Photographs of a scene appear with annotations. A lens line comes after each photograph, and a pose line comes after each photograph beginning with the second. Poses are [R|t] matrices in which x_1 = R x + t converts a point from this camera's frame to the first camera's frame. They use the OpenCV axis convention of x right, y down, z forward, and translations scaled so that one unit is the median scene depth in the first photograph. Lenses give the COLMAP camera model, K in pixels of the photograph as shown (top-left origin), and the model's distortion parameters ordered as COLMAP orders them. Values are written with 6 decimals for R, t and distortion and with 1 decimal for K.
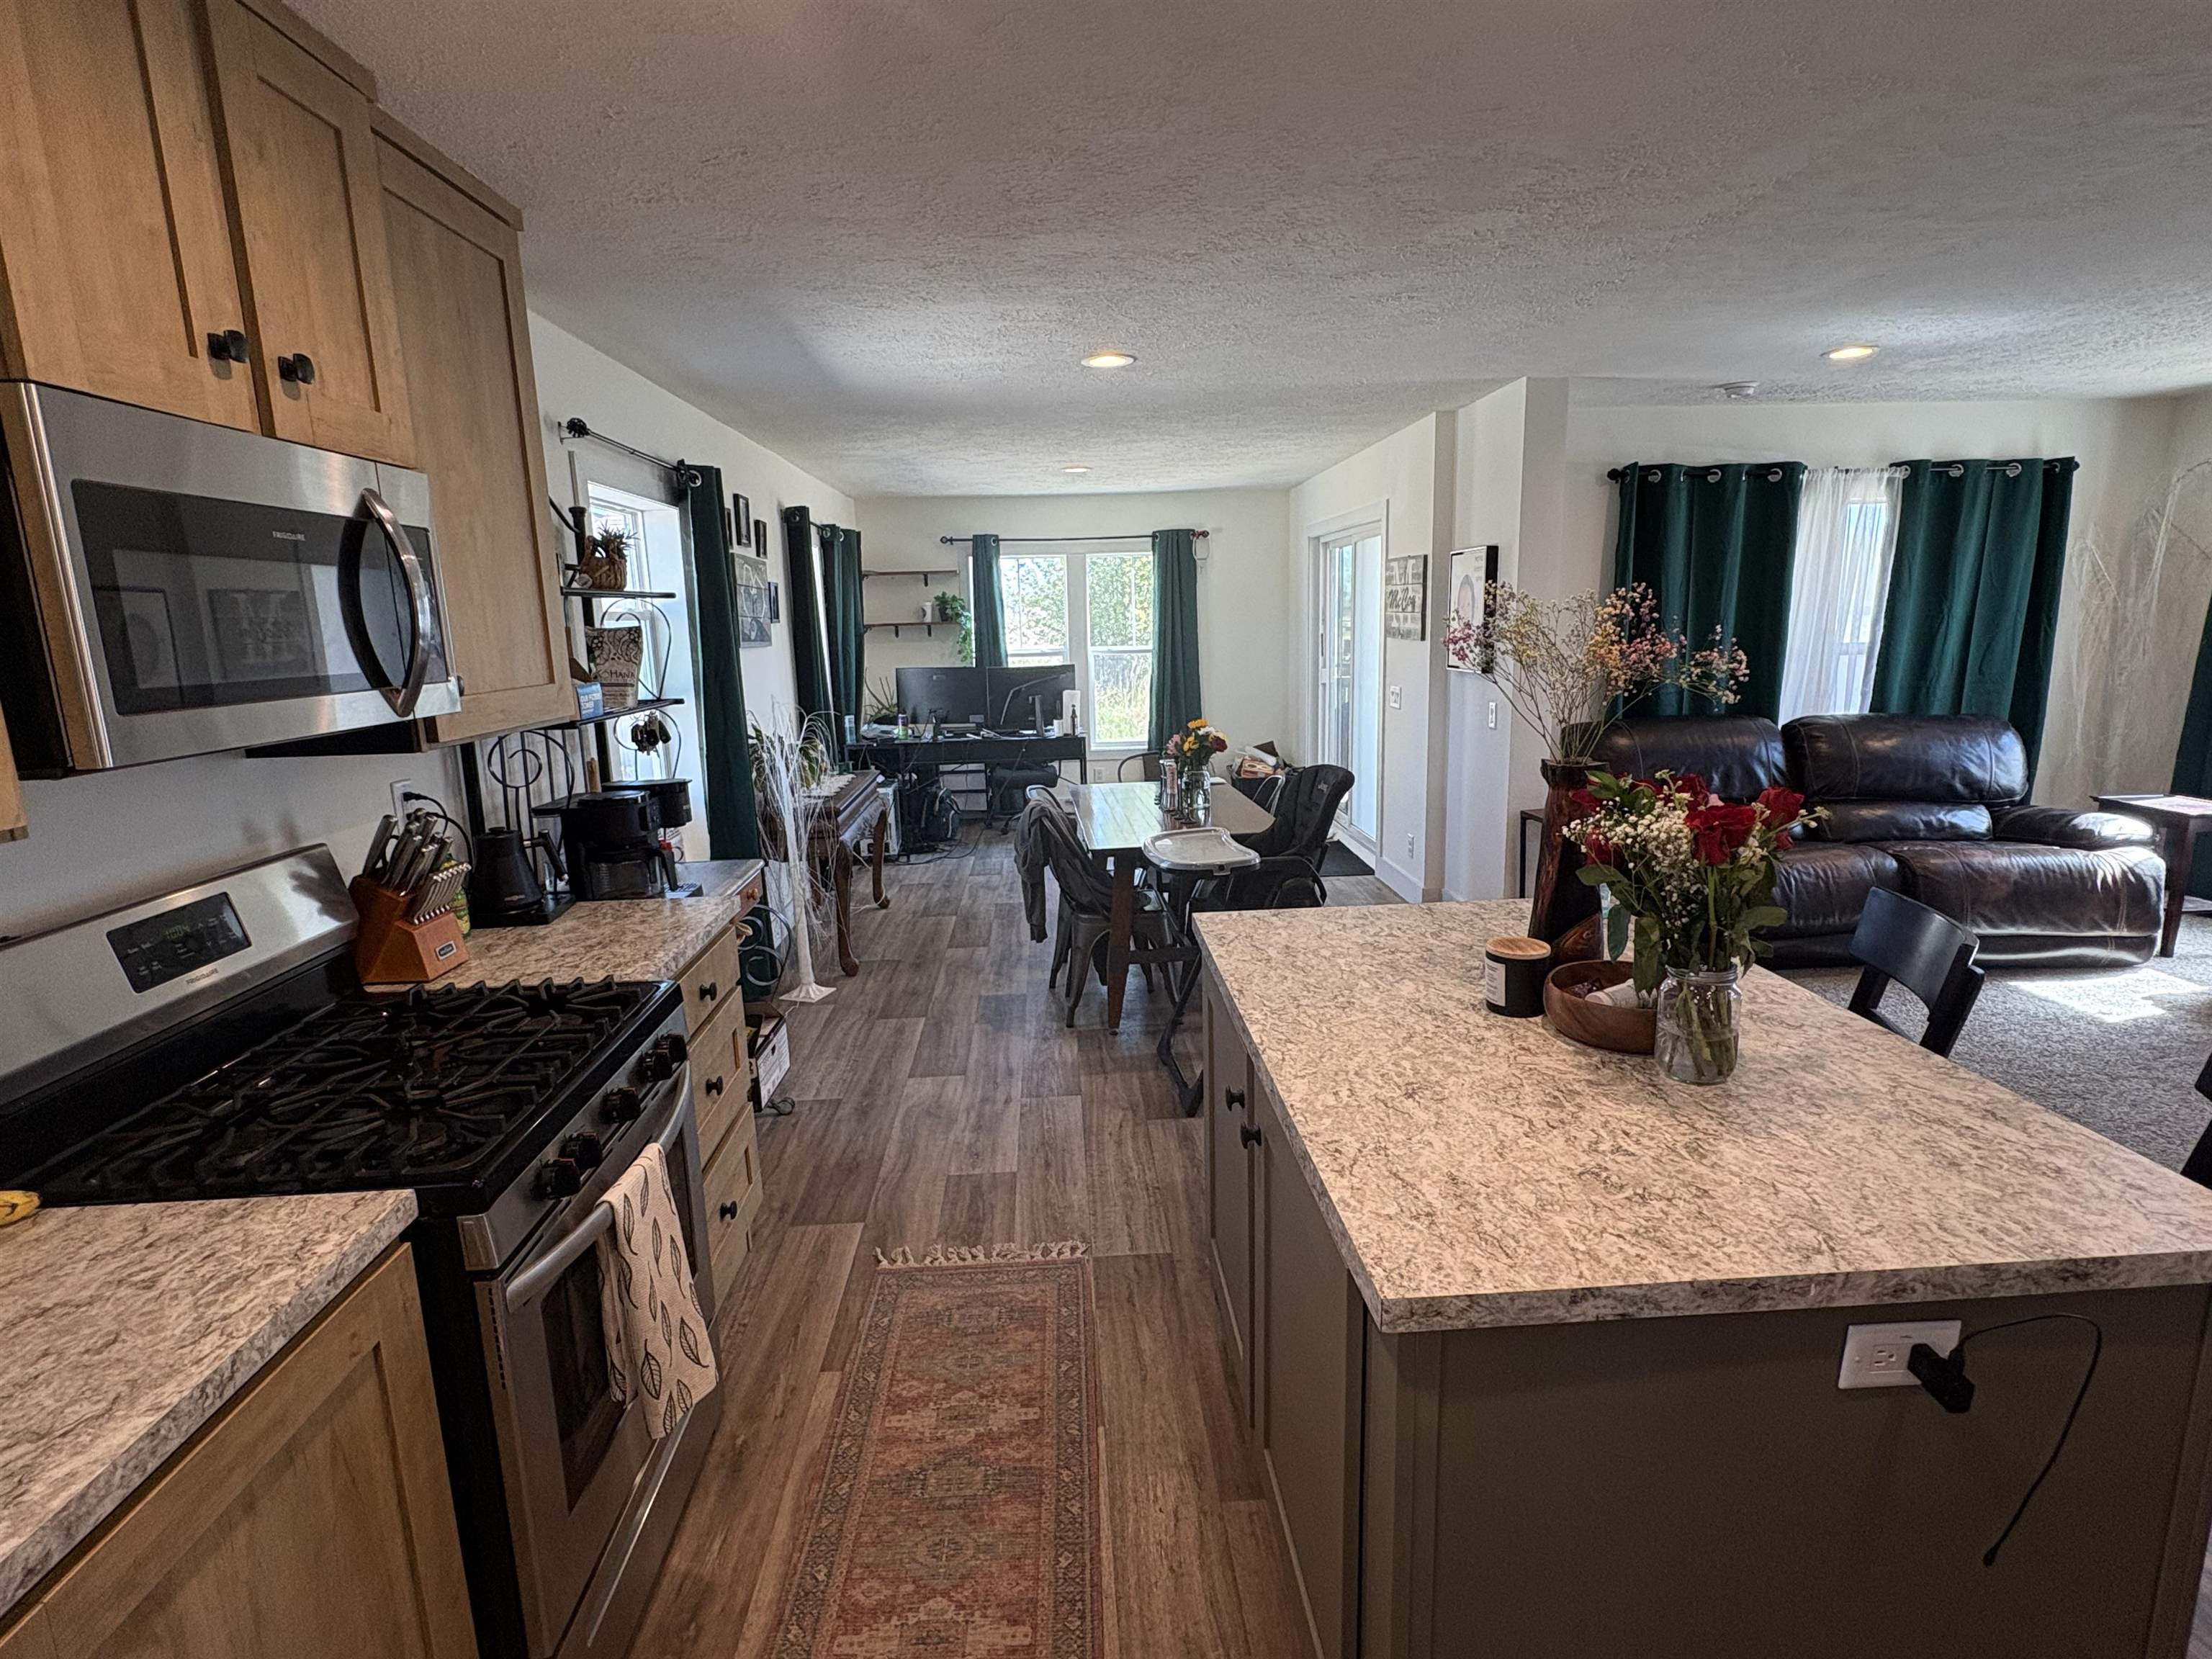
lens RADIAL K [[1109.4, 0, 1106.0], [0, 1109.4, 832.2], [0, 0, 1]] dist [0.004954, -0.002570]
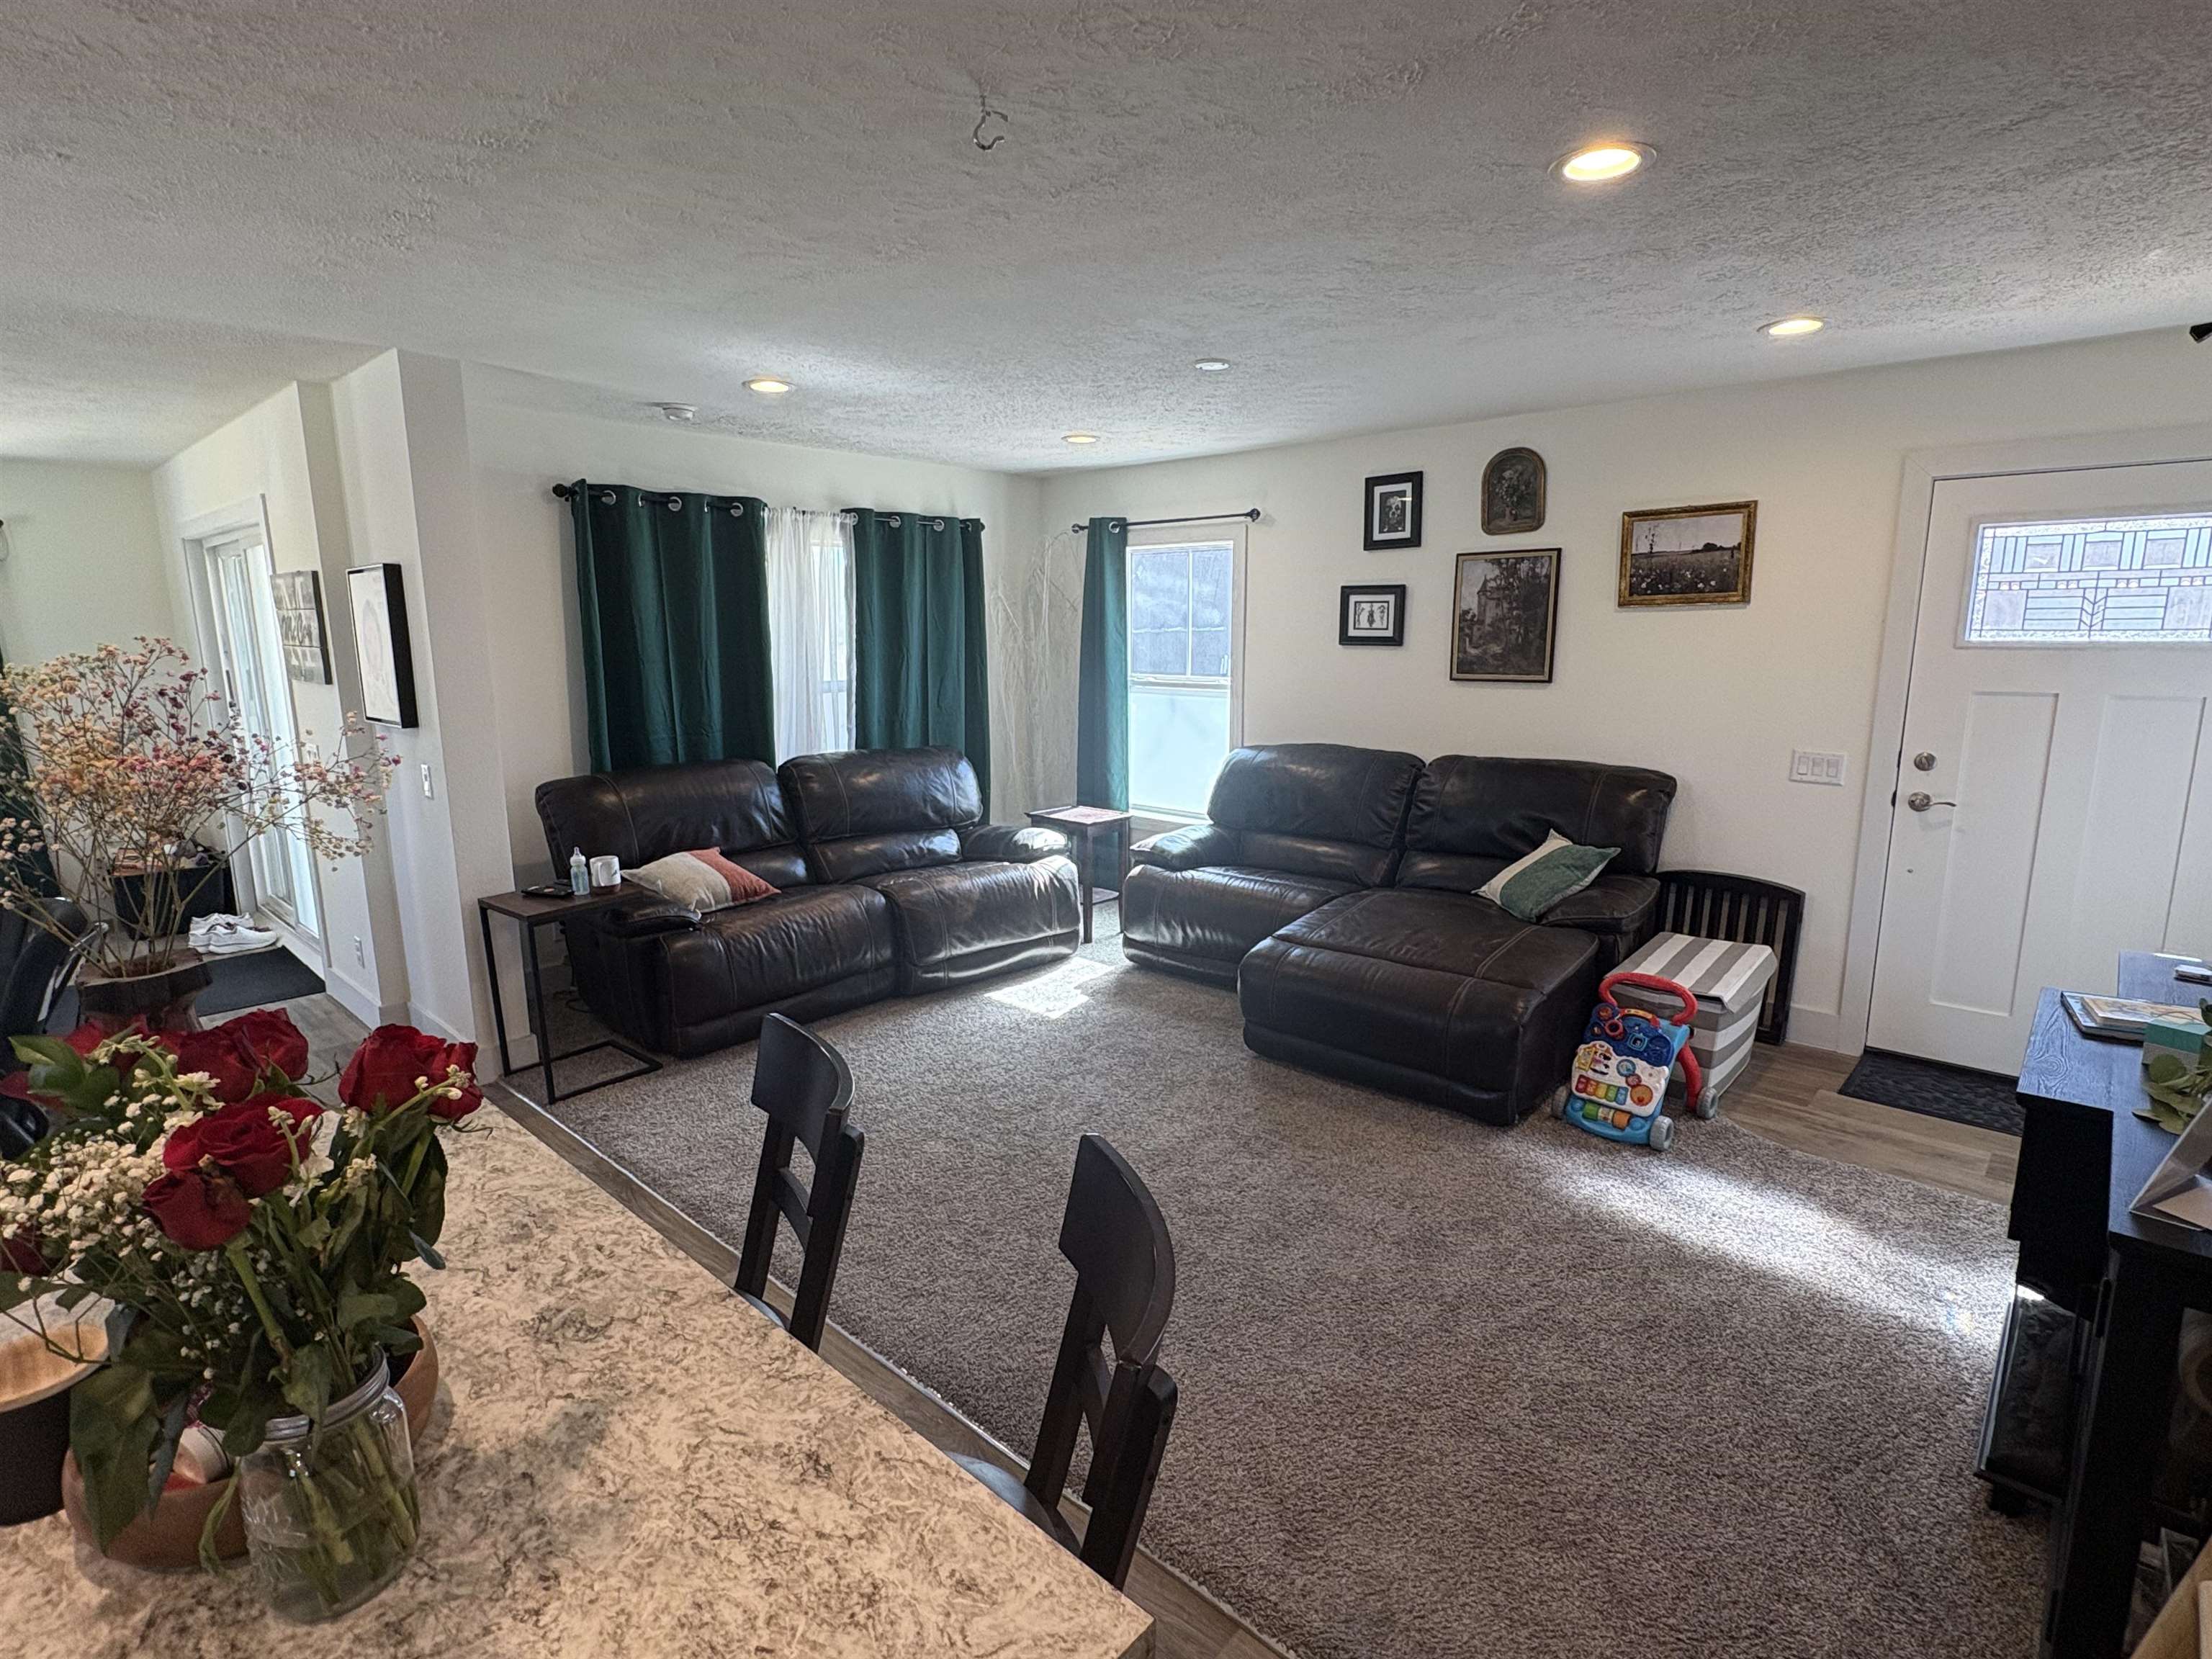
lens RADIAL K [[1109.4, 0, 1106.3], [0, 1109.4, 828.1], [0, 0, 1]] dist [0.004954, -0.002570]
pose [[0.714097, -0.103295, 0.692384, 0.142124], [0.122401, 0.992242, 0.021790, -0.030458], [-0.689263, 0.069188, 0.721200, 0.108660]]
